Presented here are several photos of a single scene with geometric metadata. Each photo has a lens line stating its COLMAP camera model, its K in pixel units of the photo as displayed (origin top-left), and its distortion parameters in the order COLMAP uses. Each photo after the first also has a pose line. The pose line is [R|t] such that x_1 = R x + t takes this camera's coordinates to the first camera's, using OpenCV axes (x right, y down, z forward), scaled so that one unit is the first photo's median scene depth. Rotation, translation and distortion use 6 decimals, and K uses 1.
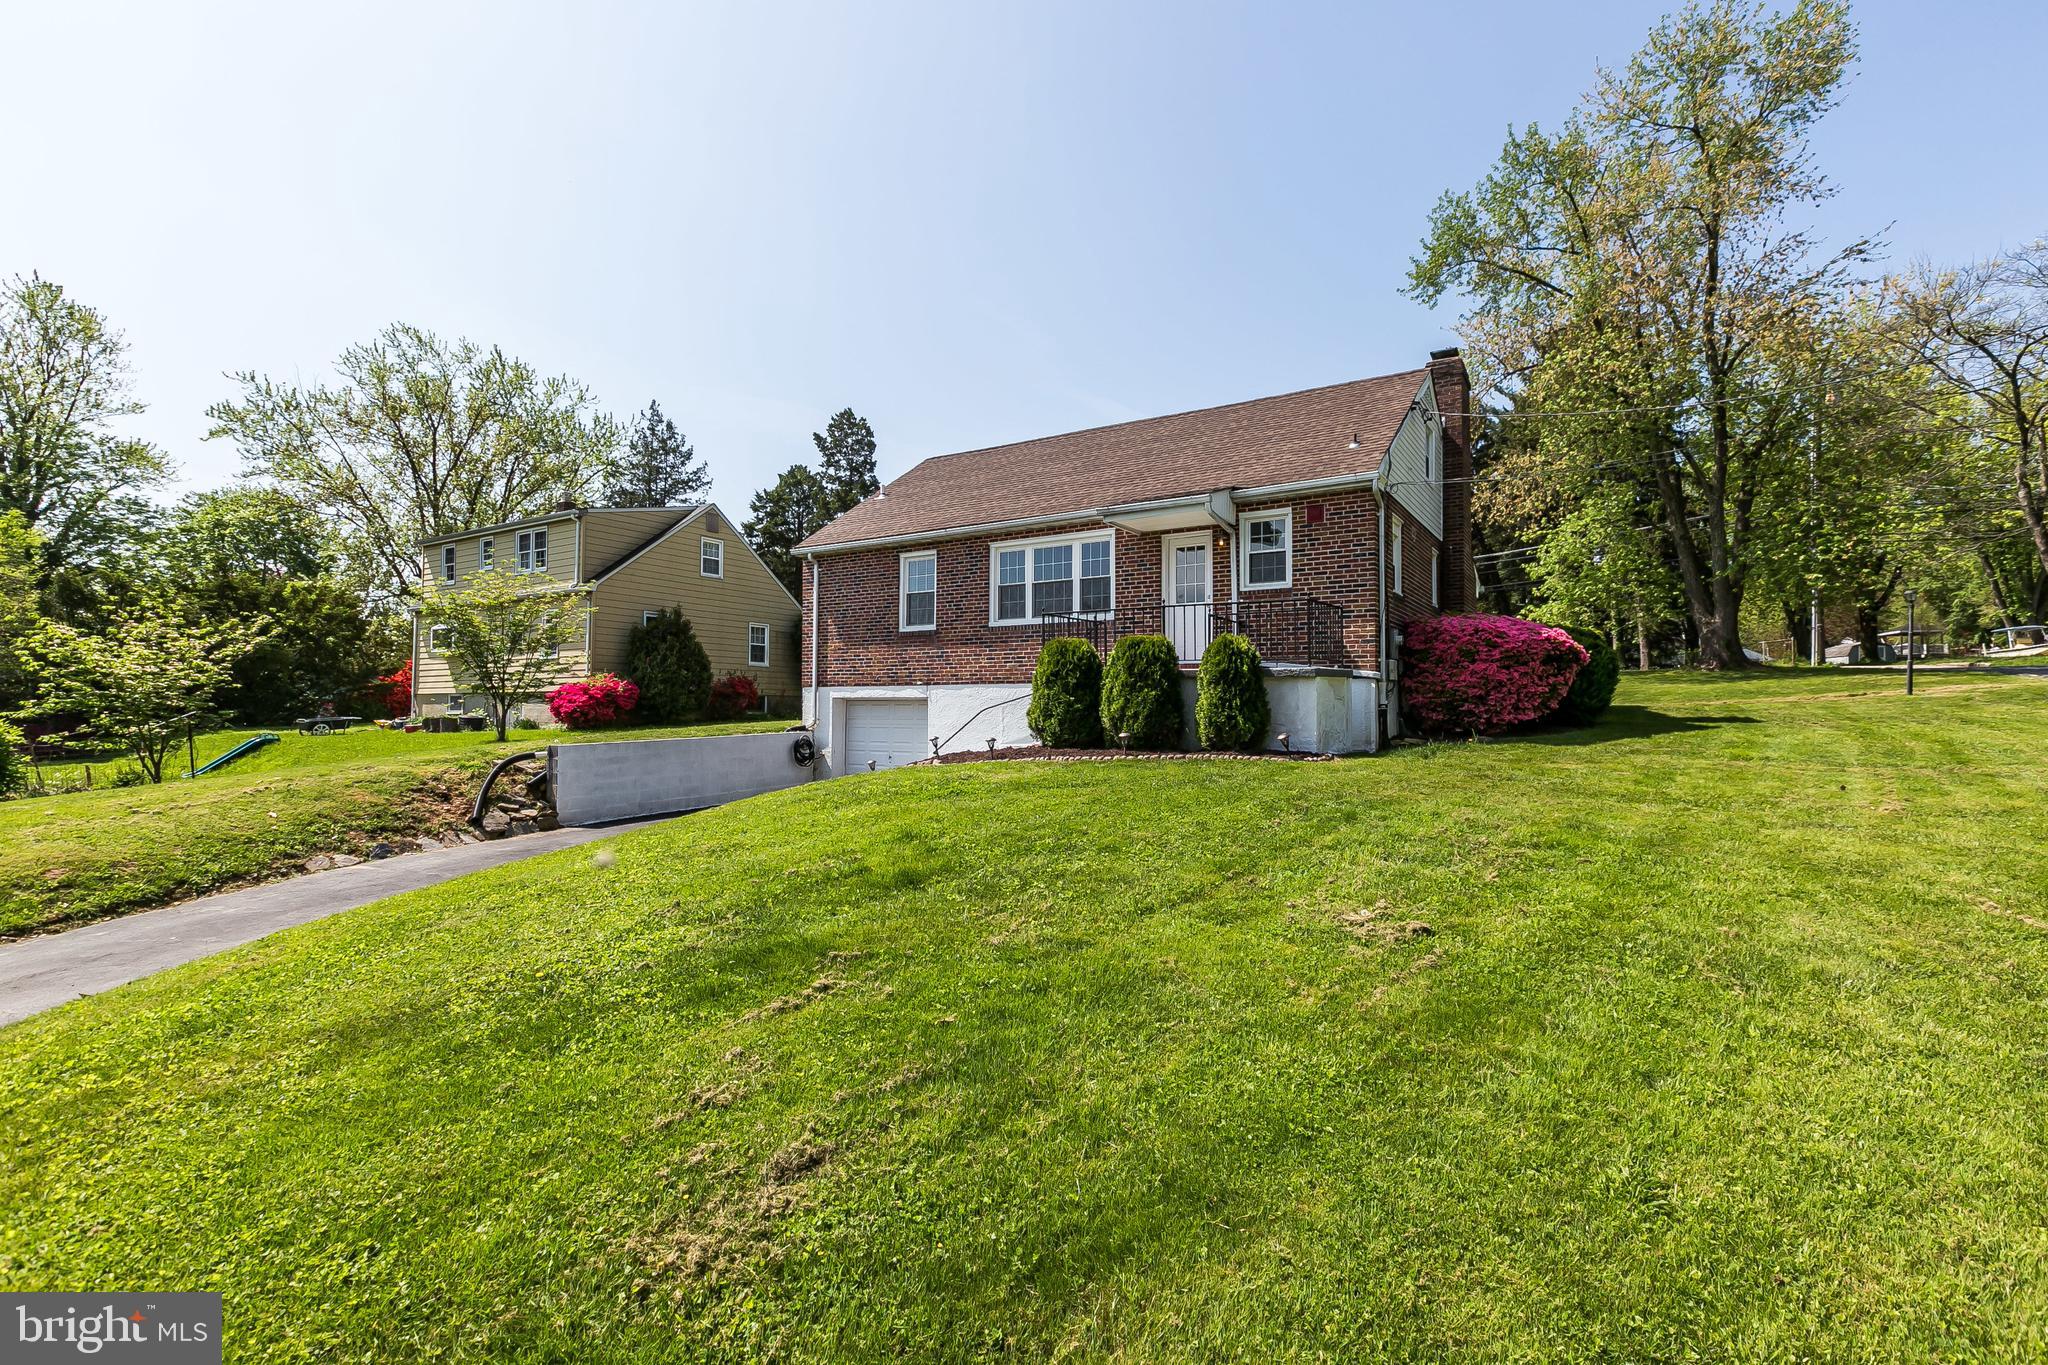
lens RADIAL K [[928.9, 0, 1063.9], [0, 928.9, 679.5], [0, 0, 1]] dist [0.009262, -0.003184]
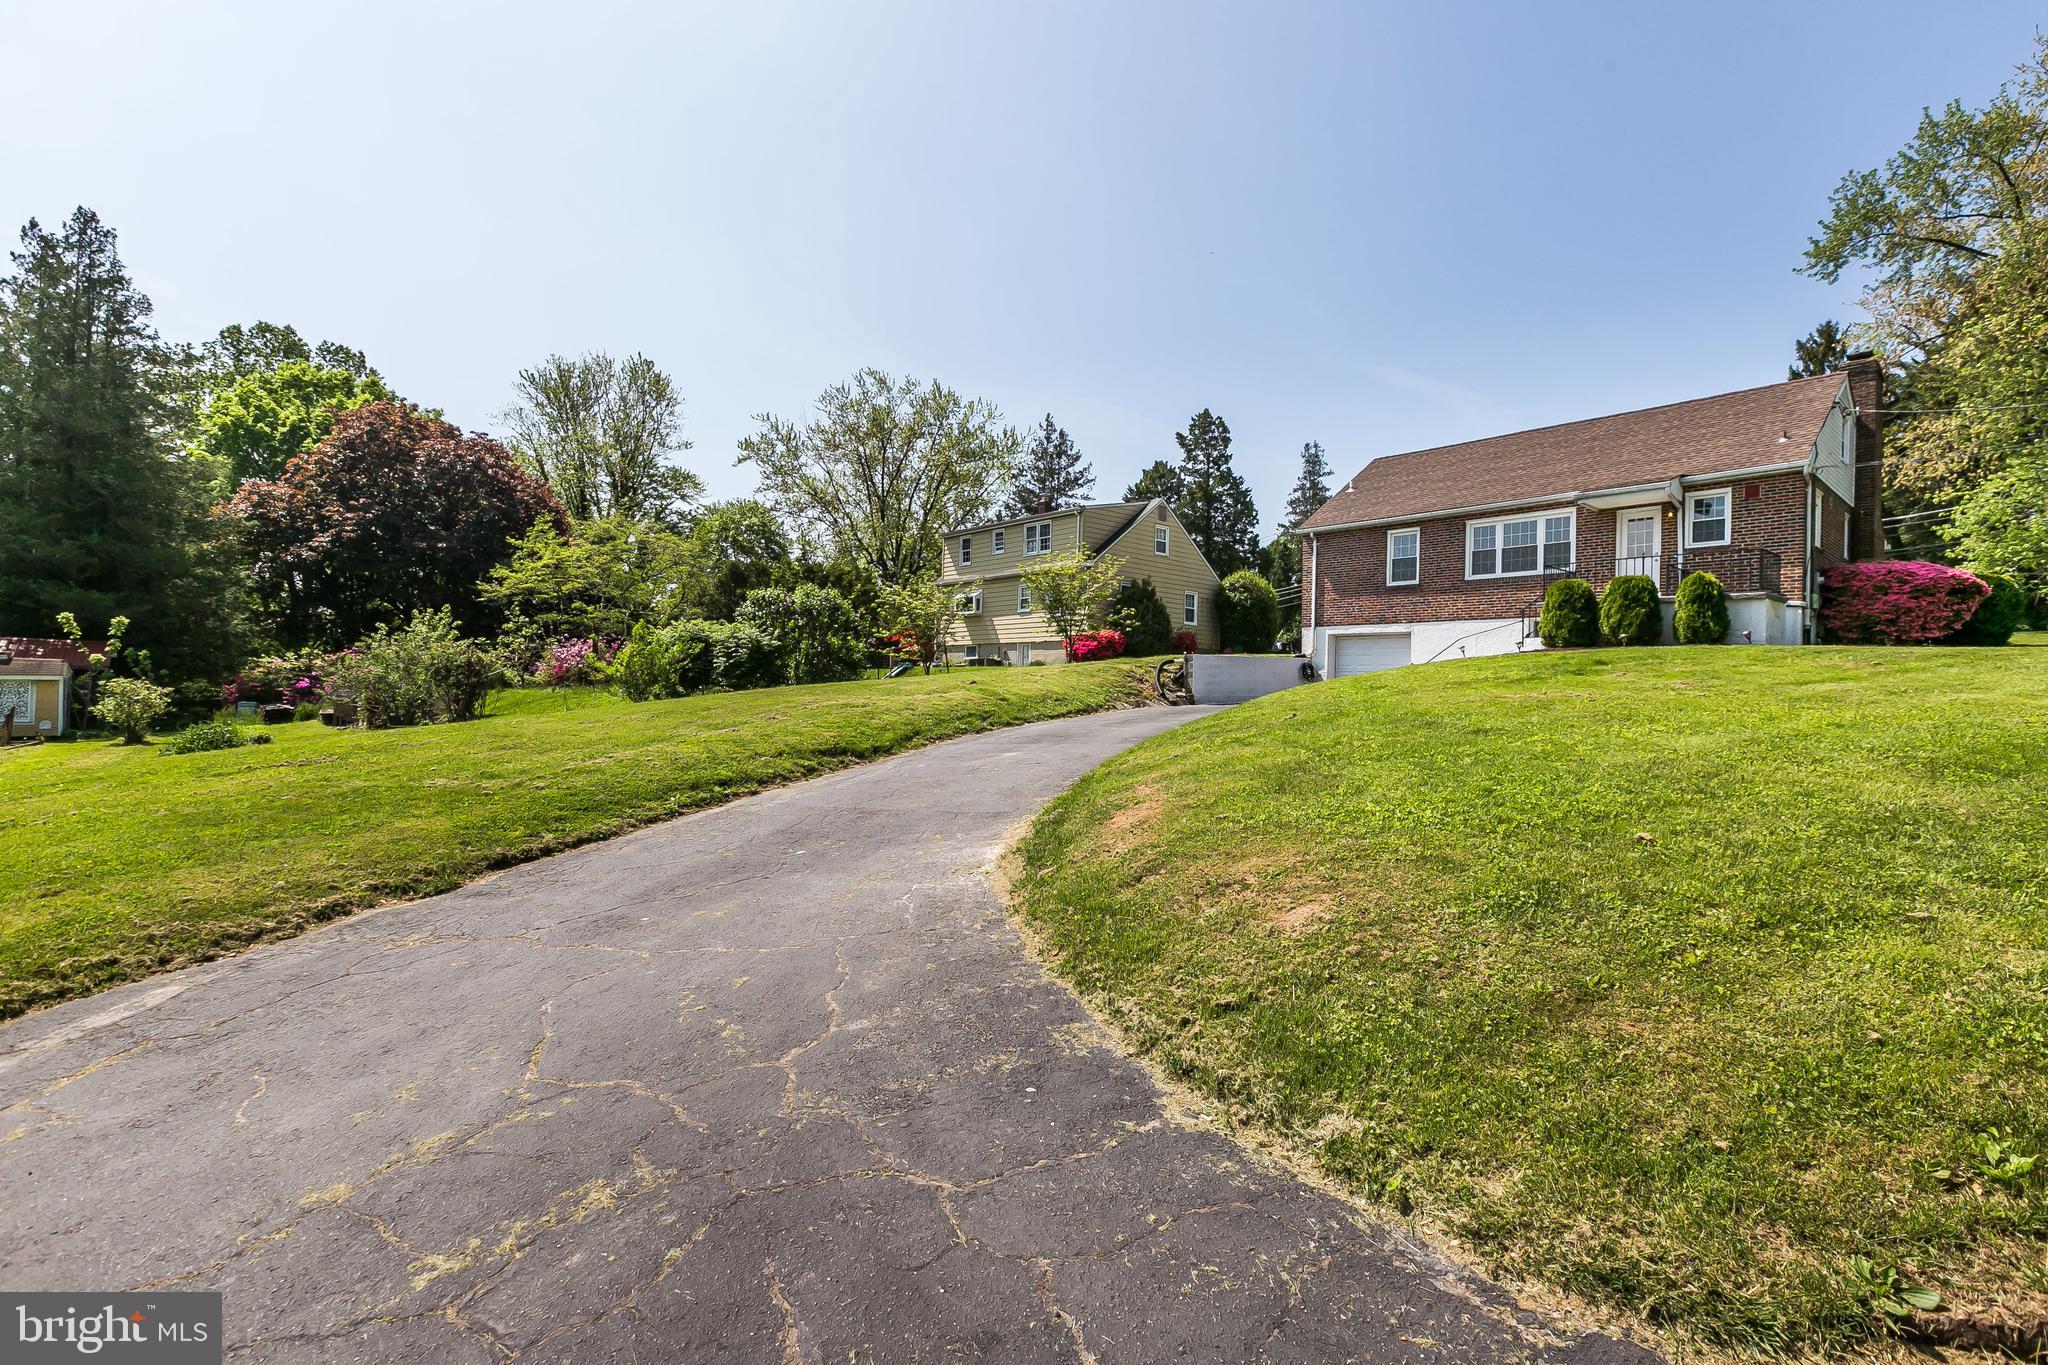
lens RADIAL K [[928.9, 0, 1055.8], [0, 928.9, 674.0], [0, 0, 1]] dist [0.009262, -0.003184]
pose [[0.956864, 0.015501, -0.290121, -0.231554], [-0.012144, 0.999837, 0.013367, 0.065859], [0.290281, -0.009267, 0.956897, -0.473251]]
